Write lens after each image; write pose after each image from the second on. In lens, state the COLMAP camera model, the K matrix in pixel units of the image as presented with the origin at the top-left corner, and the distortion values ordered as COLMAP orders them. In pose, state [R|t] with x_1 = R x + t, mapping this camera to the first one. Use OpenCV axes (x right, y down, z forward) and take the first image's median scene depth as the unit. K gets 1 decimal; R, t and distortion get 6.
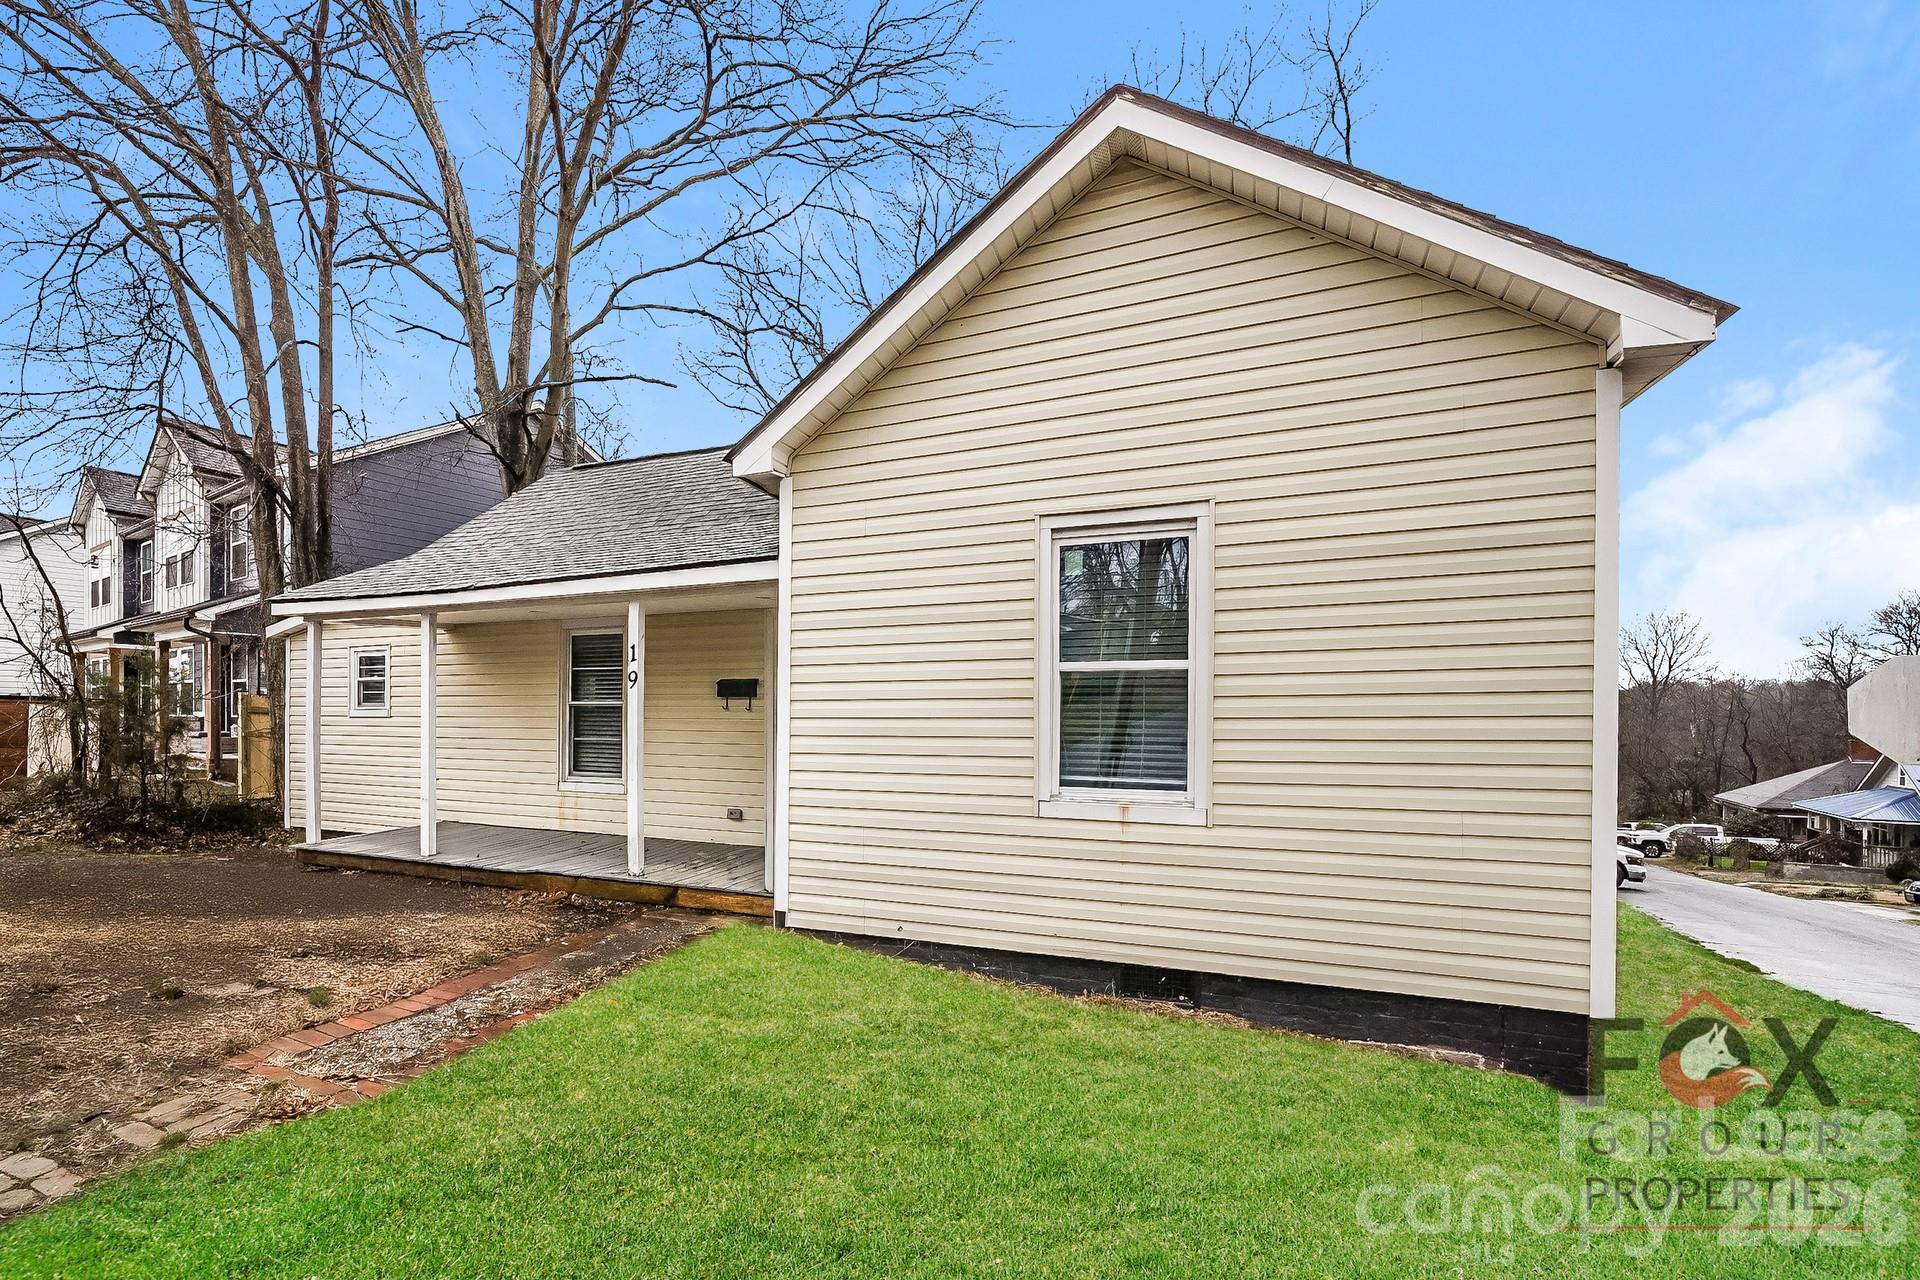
lens RADIAL K [[817.1, 0, 960.1], [0, 817.1, 726.6], [0, 0, 1]] dist [-0.013309, -0.000297]
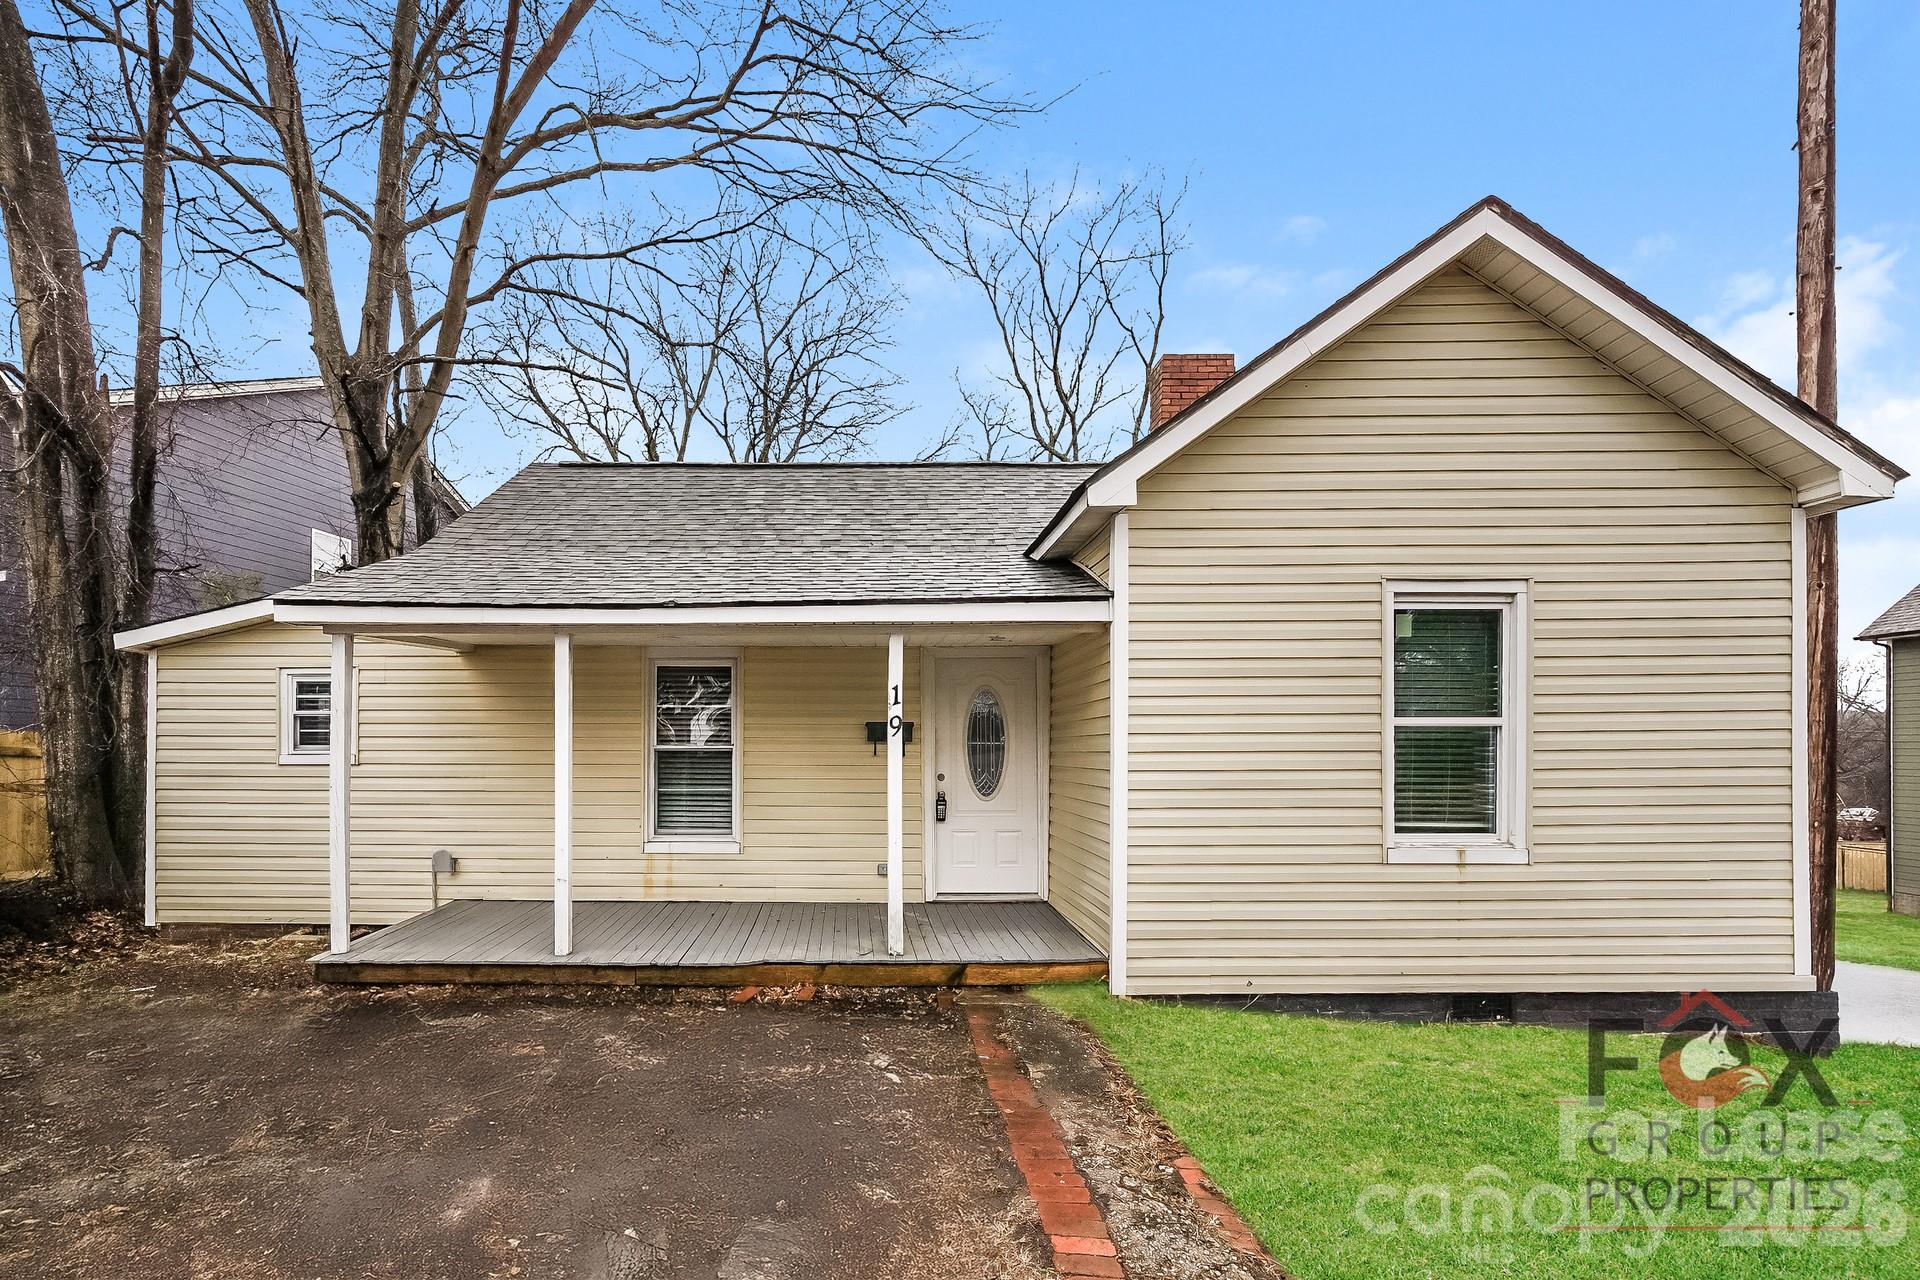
lens RADIAL K [[719.3, 0, 960.0], [0, 719.3, 745.6], [0, 0, 1]] dist [-0.009202, 0.000105]
pose [[0.931055, -0.002057, 0.364874, -0.680984], [0.005351, 0.999954, -0.008016, -0.033784], [-0.364840, 0.009416, 0.931022, 0.301754]]
